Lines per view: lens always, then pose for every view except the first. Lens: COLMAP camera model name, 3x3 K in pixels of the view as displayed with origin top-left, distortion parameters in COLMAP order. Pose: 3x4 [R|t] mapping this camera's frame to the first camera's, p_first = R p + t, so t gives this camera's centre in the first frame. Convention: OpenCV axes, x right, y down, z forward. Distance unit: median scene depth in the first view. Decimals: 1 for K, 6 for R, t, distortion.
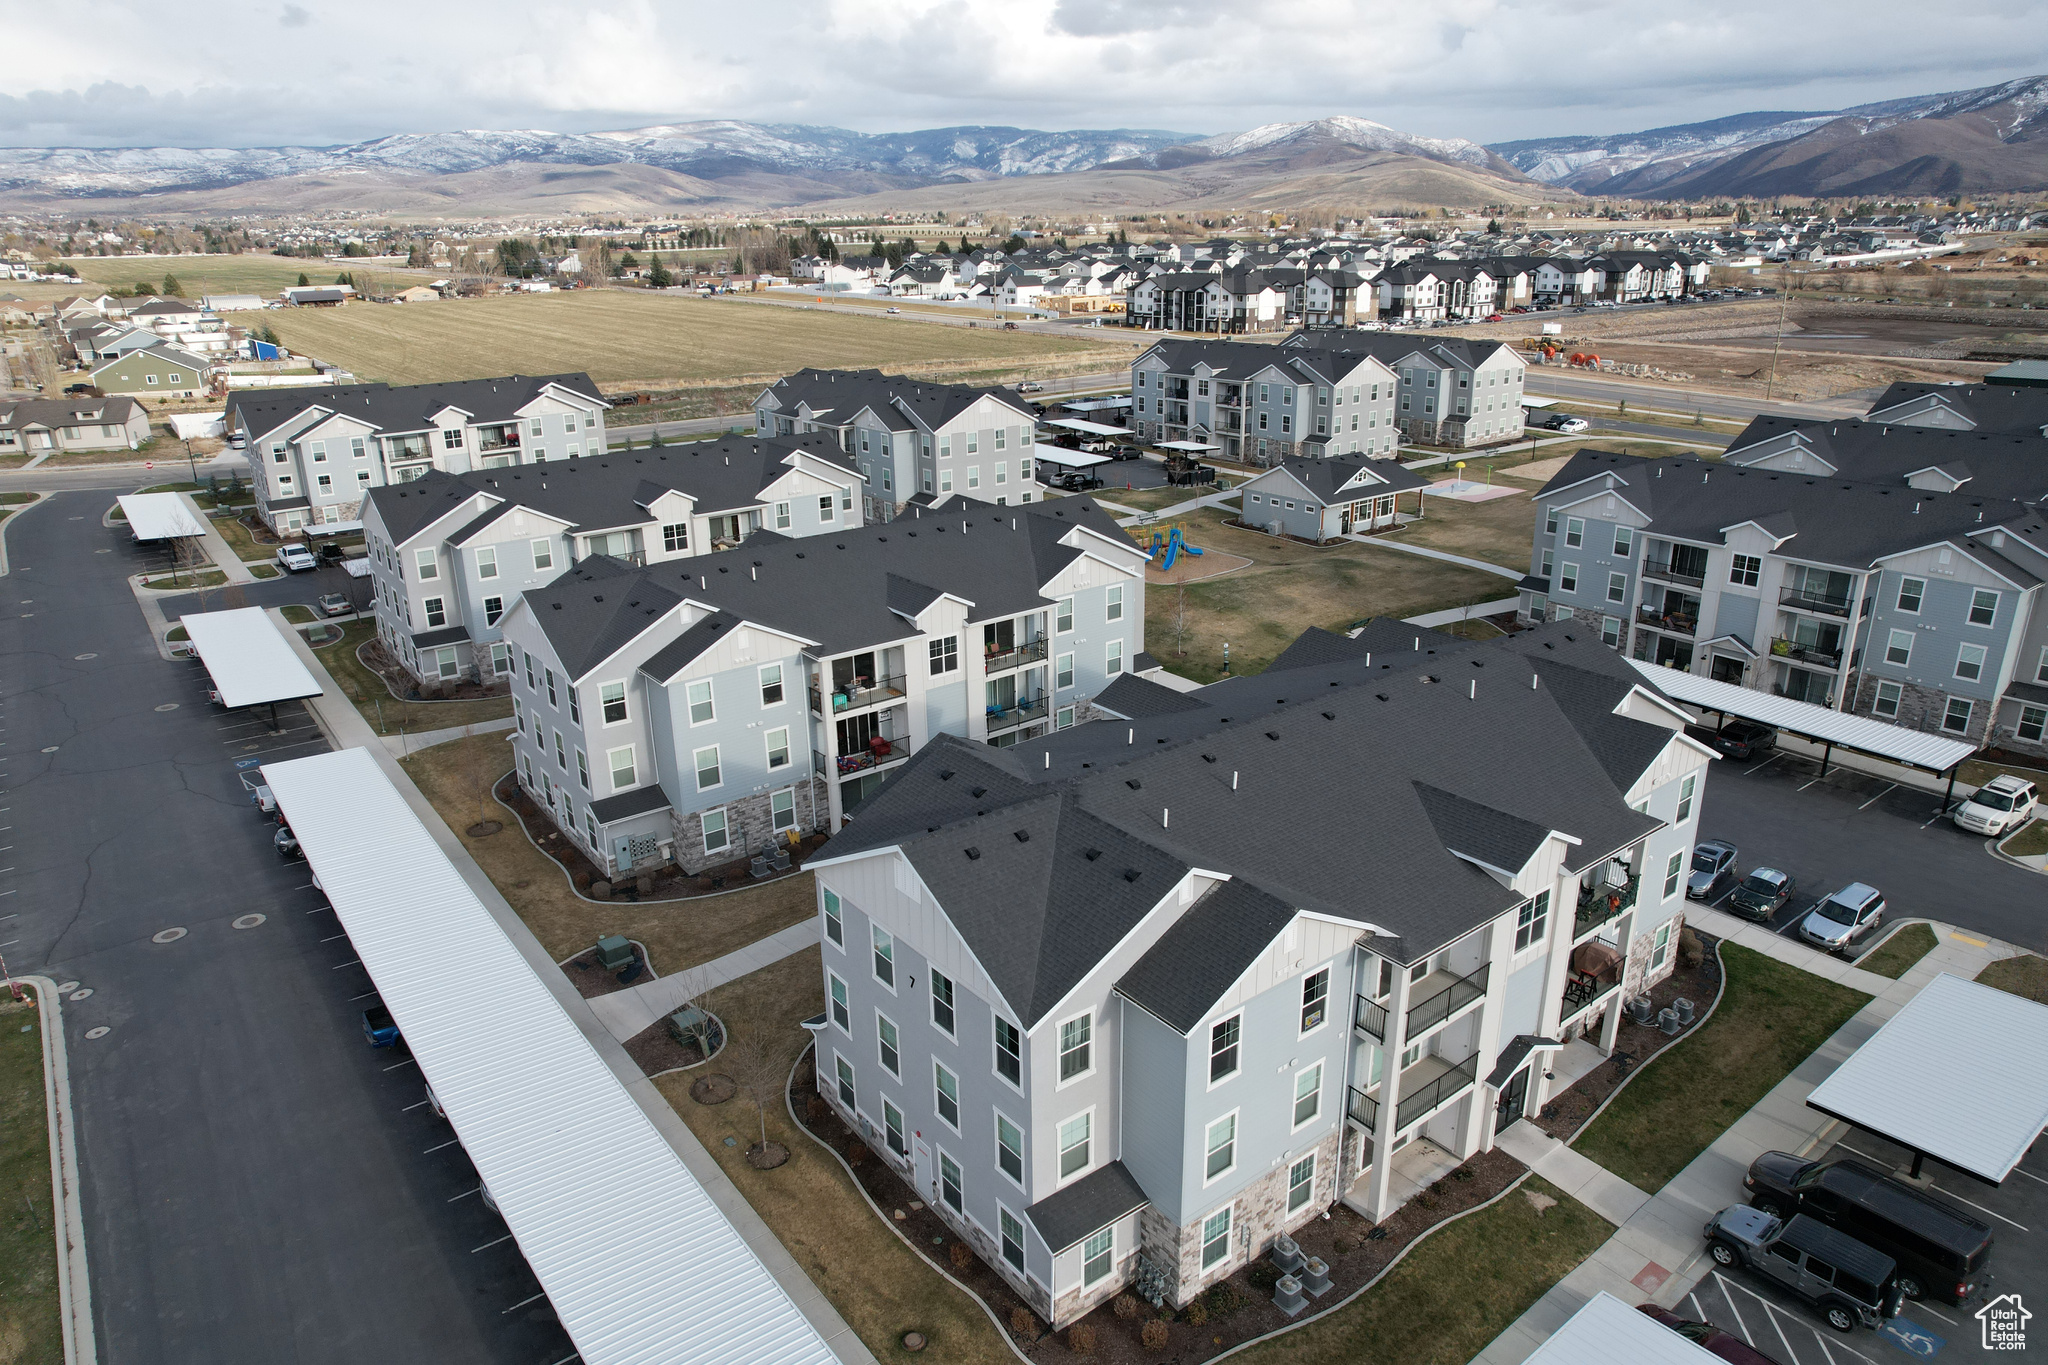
lens RADIAL K [[1309.6, 0, 1022.5], [0, 1309.6, 689.1], [0, 0, 1]] dist [-0.082103, 0.071654]
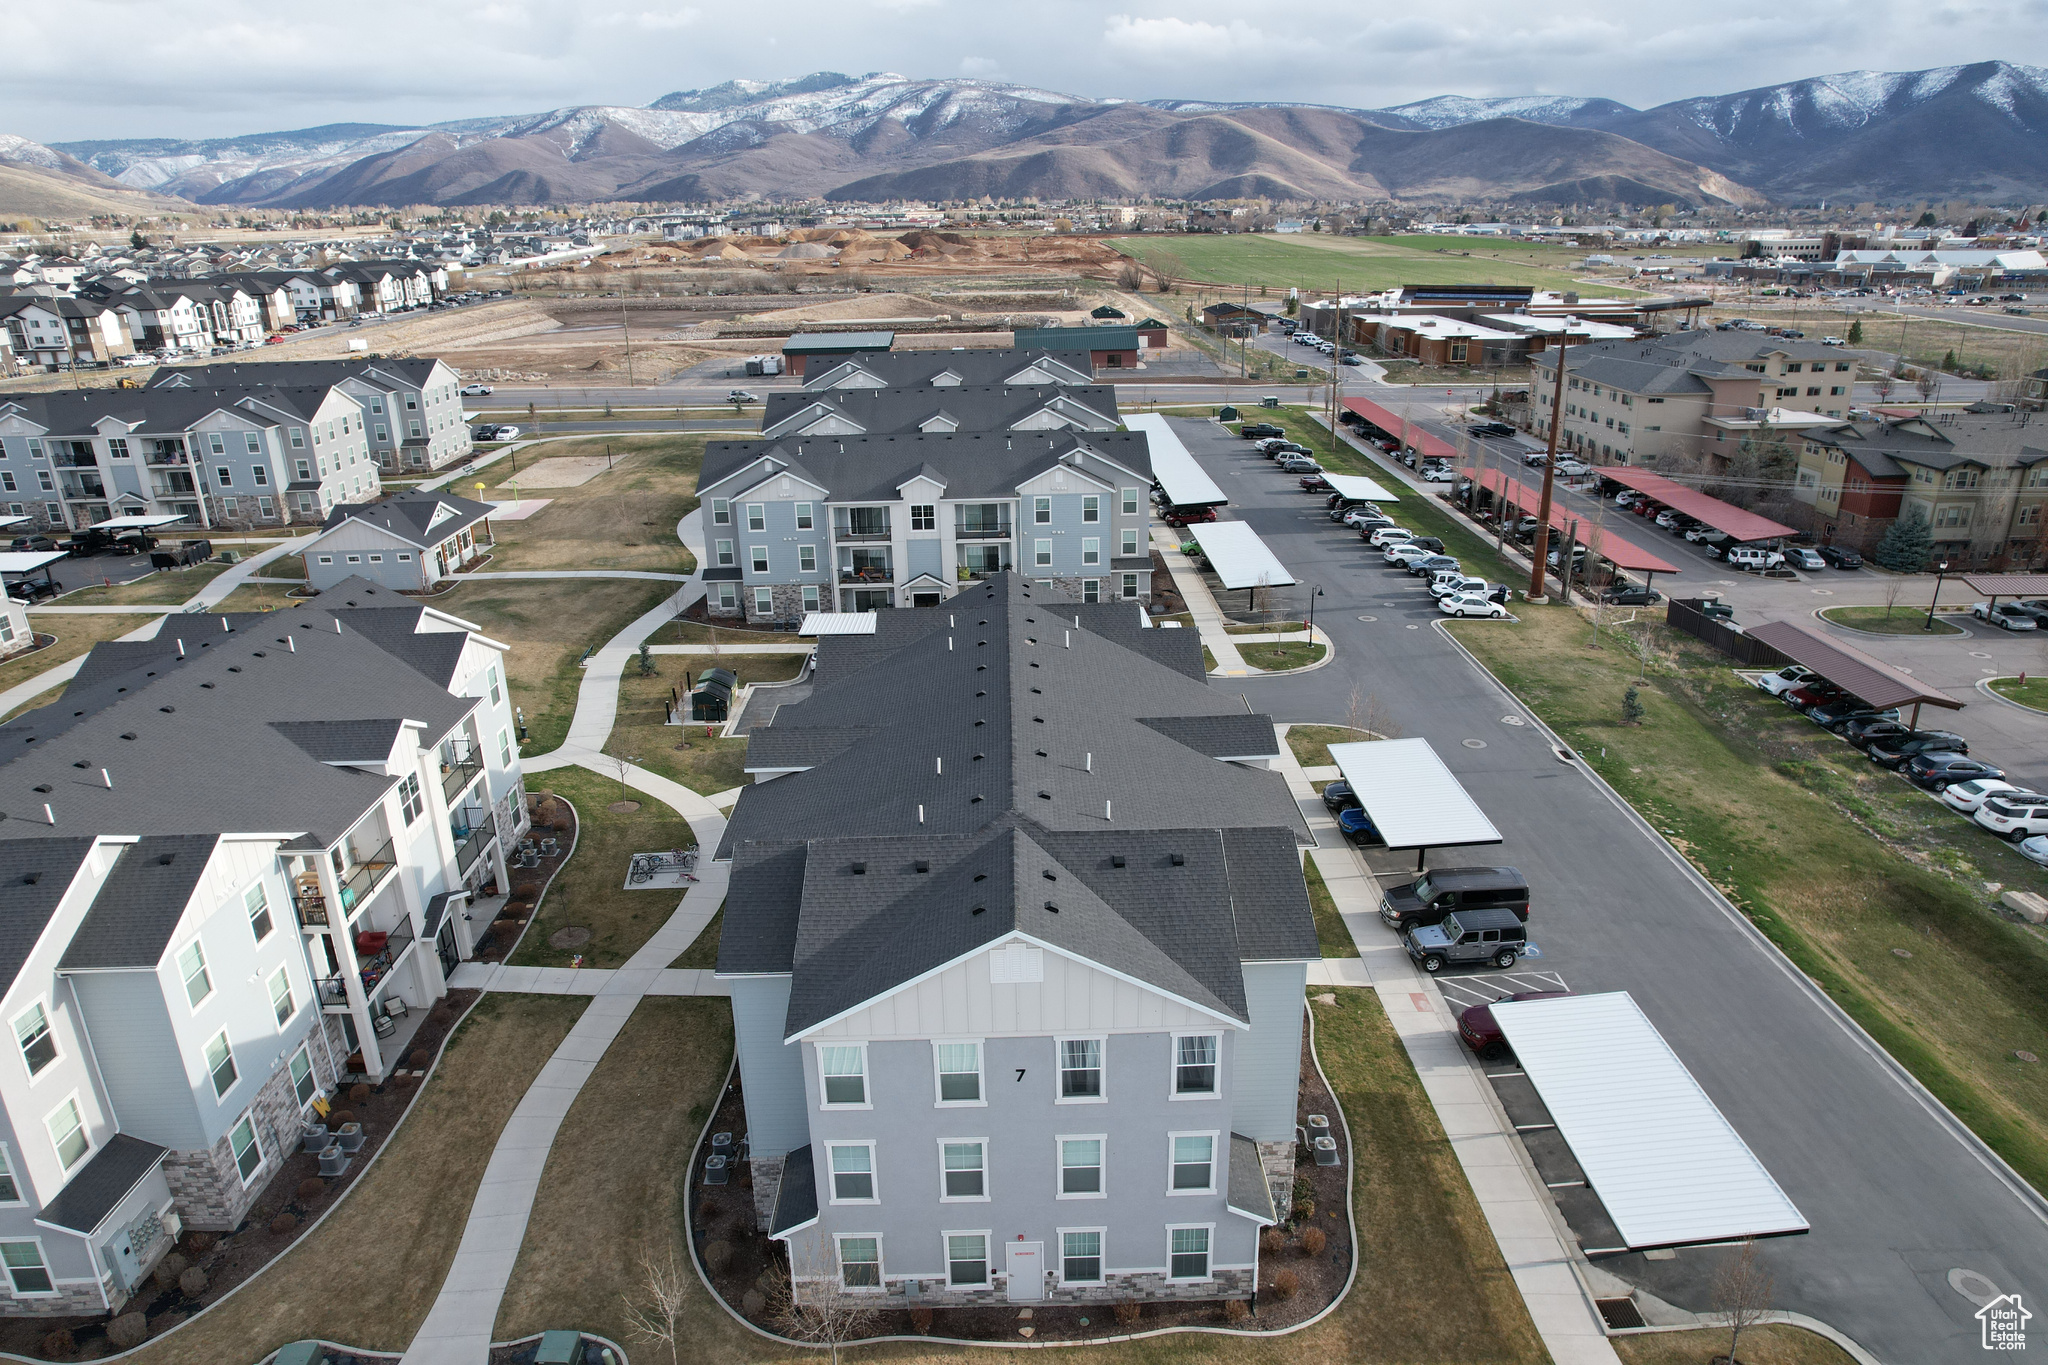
lens RADIAL K [[1309.6, 0, 1022.5], [0, 1309.6, 689.1], [0, 0, 1]] dist [-0.082103, 0.071654]
pose [[0.593506, -0.273132, 0.757066, -0.080741], [0.277857, 0.952355, 0.125761, -0.016564], [-0.755345, 0.135716, 0.641120, 0.045077]]
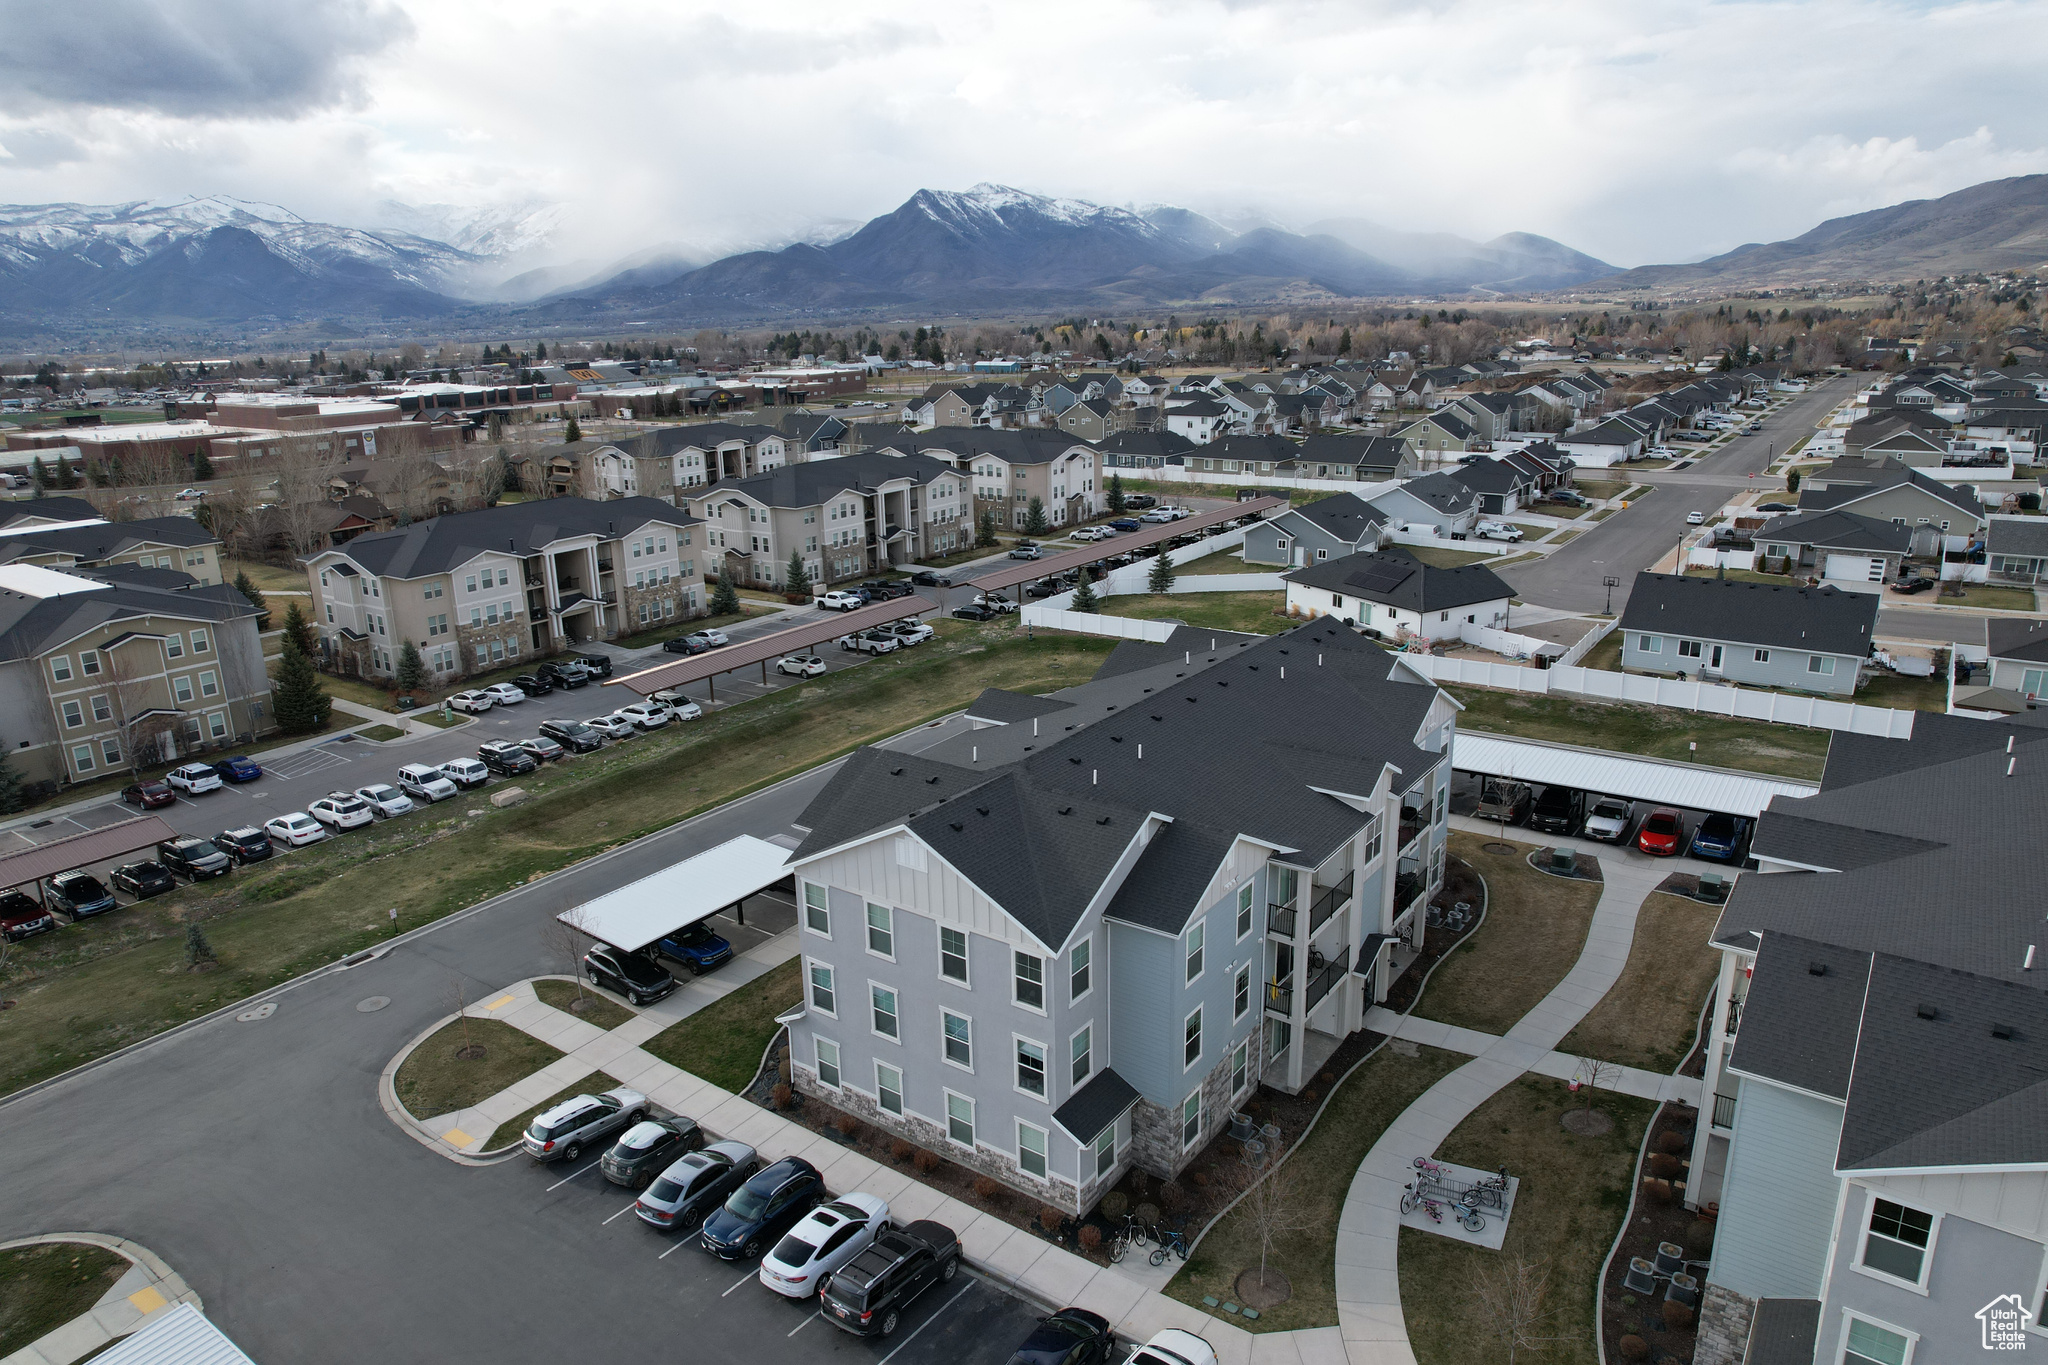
lens RADIAL K [[1309.6, 0, 1022.5], [0, 1309.6, 689.1], [0, 0, 1]] dist [-0.082103, 0.071654]
pose [[-0.955067, 0.121201, -0.270475, 0.095158], [-0.060731, 0.813180, 0.578835, -0.096278], [0.290100, 0.569253, -0.769281, 0.267029]]
